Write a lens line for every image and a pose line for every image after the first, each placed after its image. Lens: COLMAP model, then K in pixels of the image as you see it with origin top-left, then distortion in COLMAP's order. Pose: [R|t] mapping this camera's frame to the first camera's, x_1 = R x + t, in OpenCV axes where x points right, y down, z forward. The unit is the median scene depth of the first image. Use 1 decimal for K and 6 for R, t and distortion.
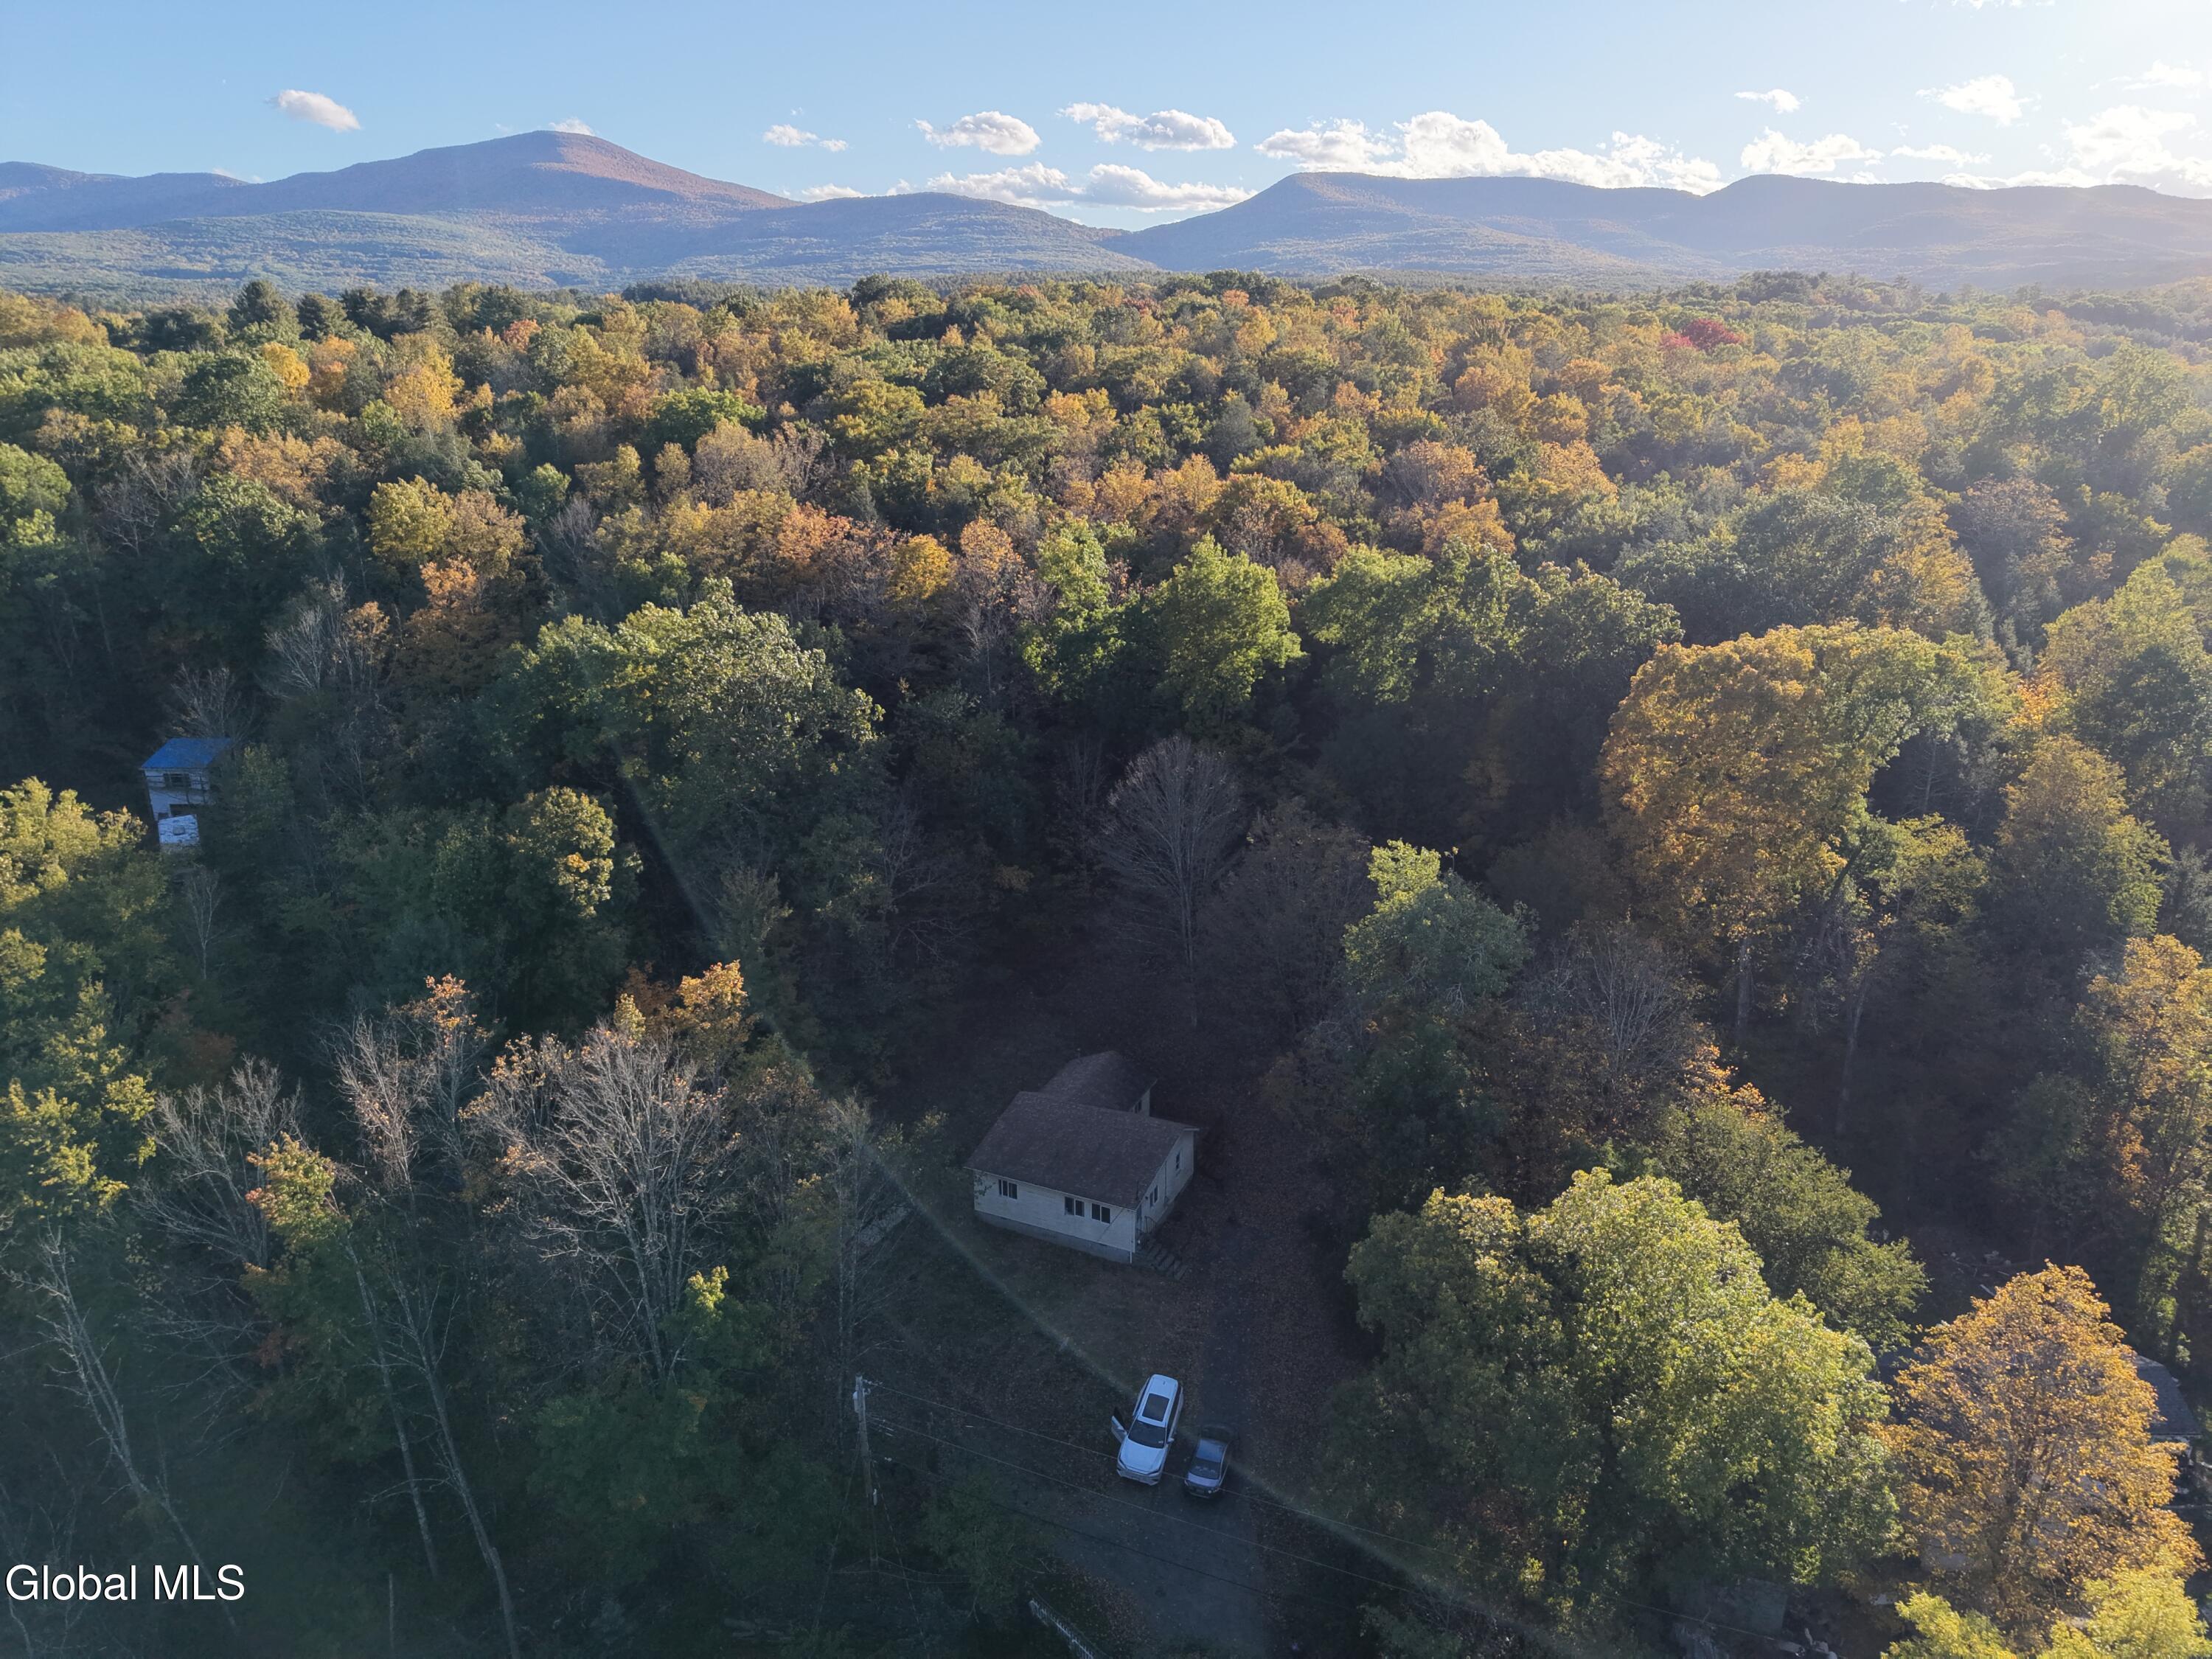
lens RADIAL K [[1477.5, 0, 1109.0], [0, 1477.5, 835.9], [0, 0, 1]] dist [0.029398, -0.036250]
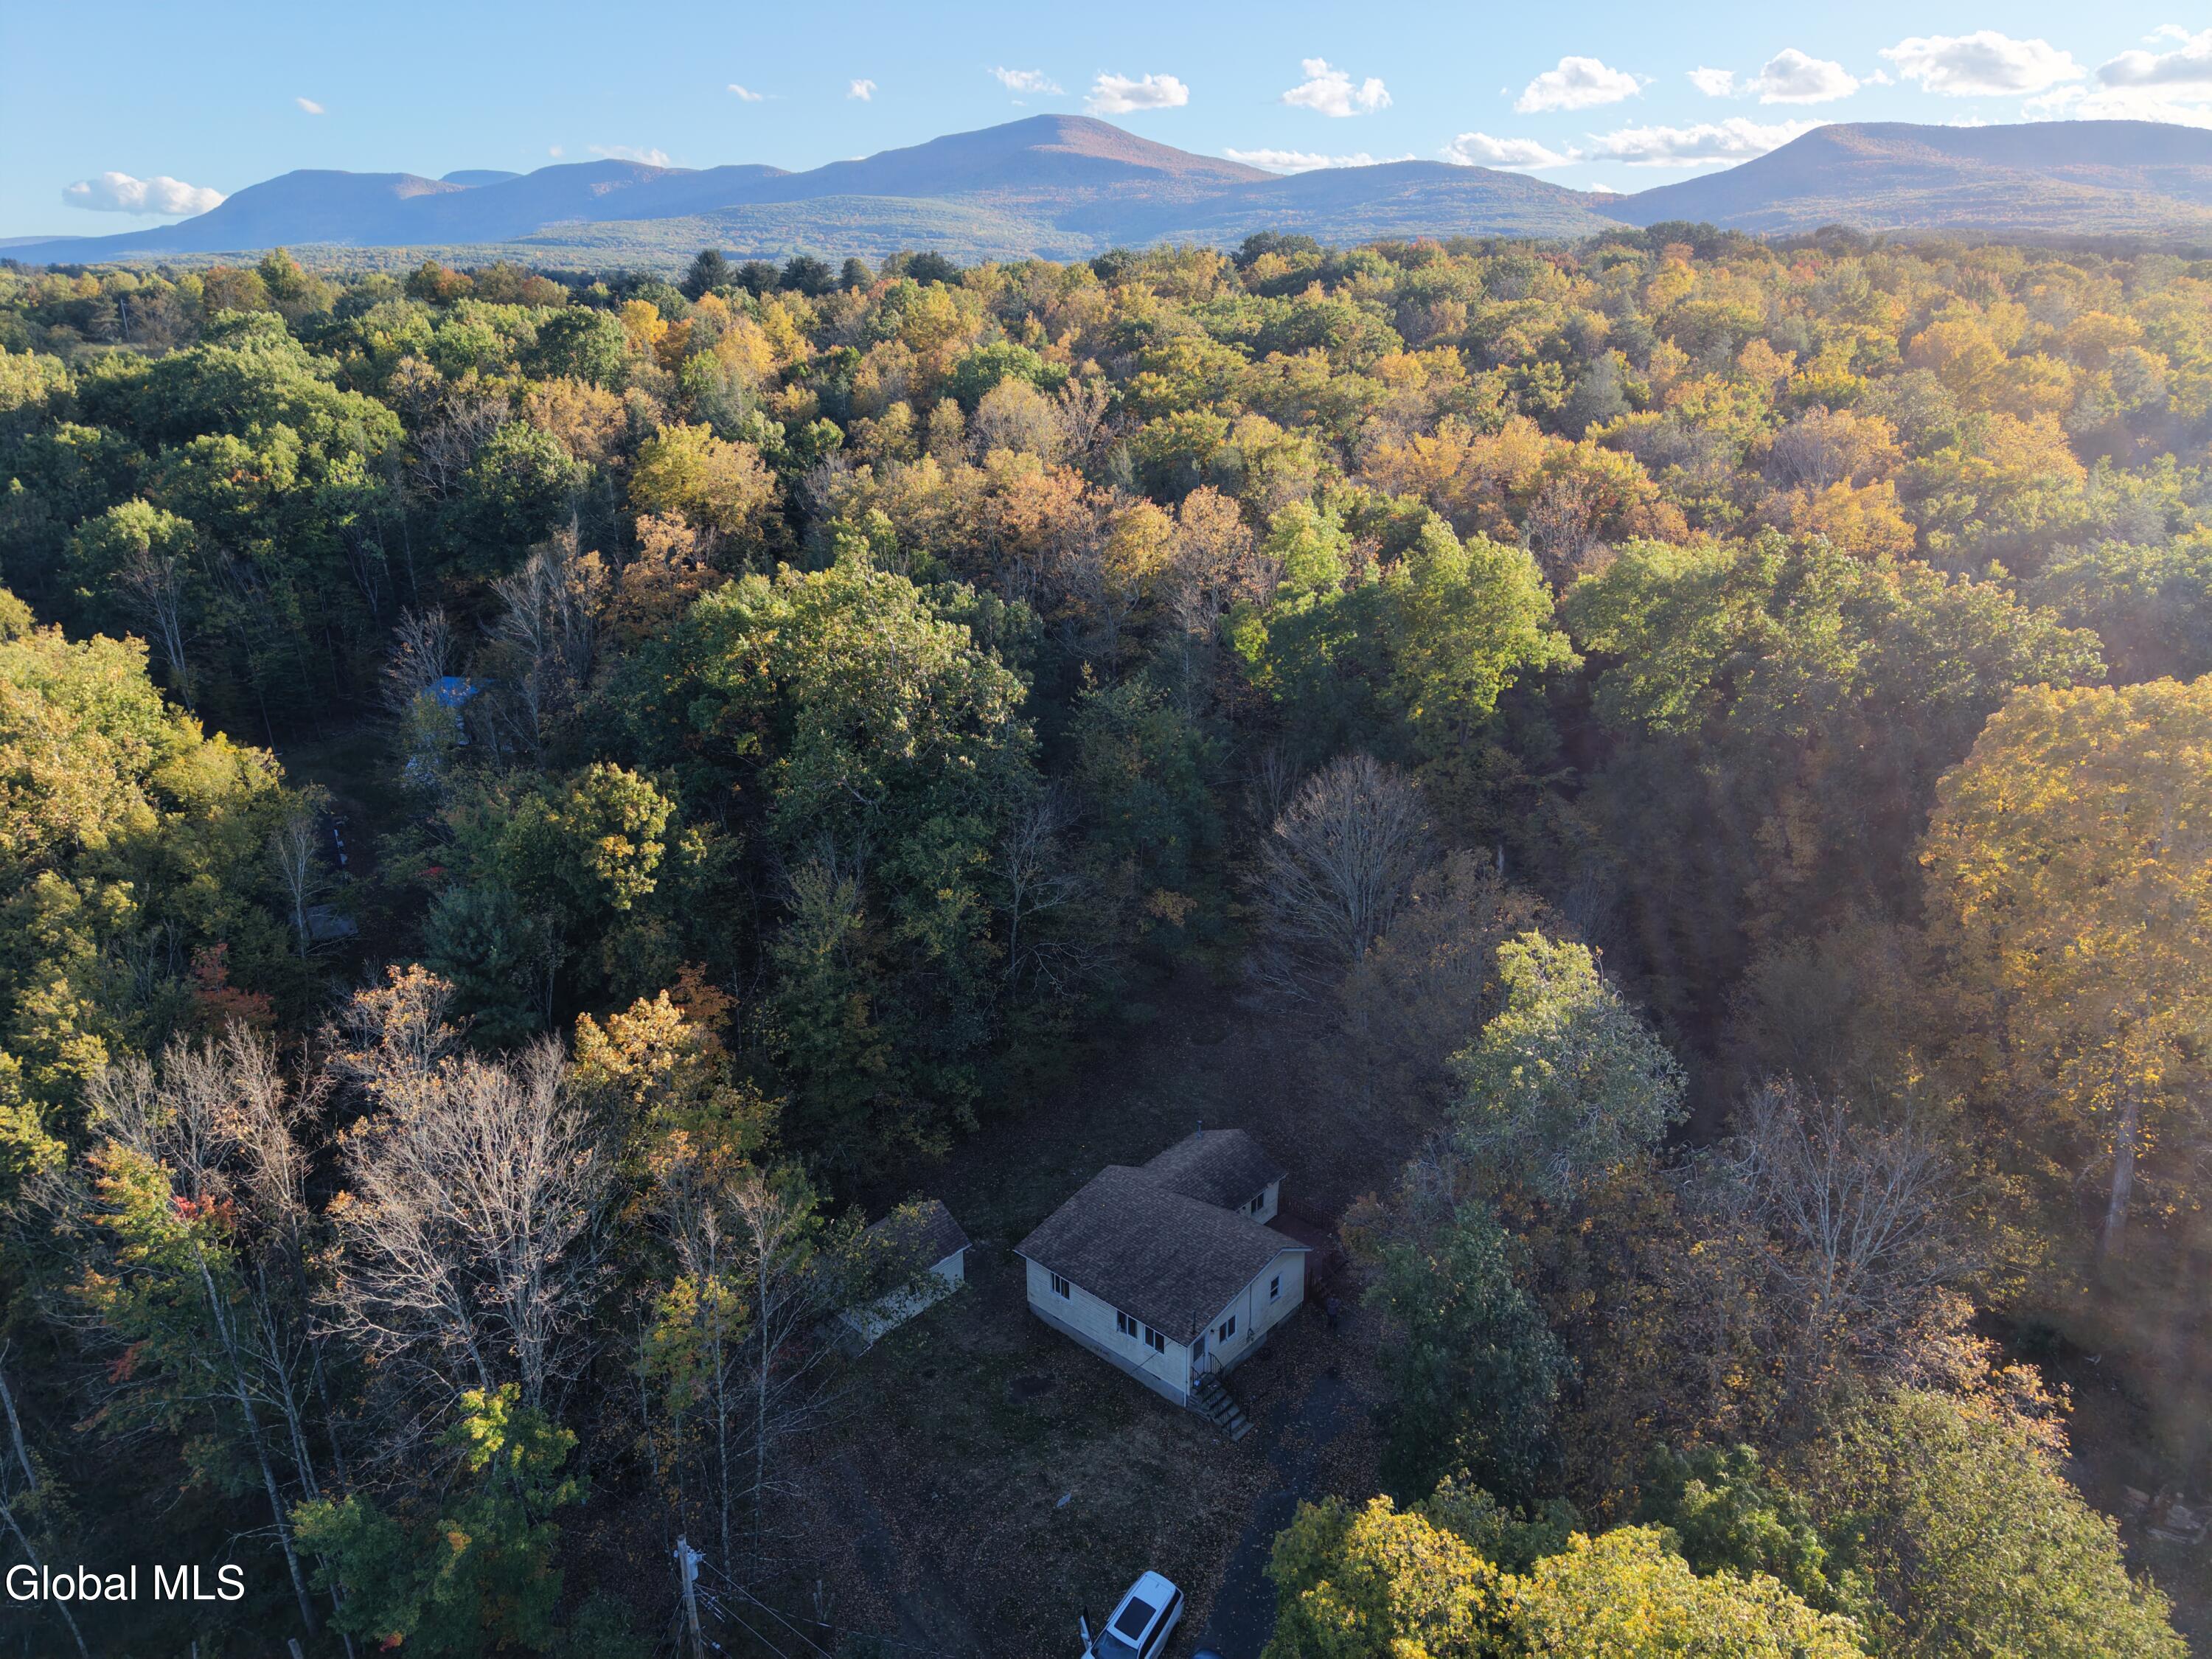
lens RADIAL K [[1477.5, 0, 1109.0], [0, 1477.5, 835.9], [0, 0, 1]] dist [0.029398, -0.036250]
pose [[0.955654, 0.094747, -0.278834, 0.100564], [-0.090325, 0.995499, 0.028697, -0.024255], [0.280298, -0.002239, 0.959910, 0.124639]]
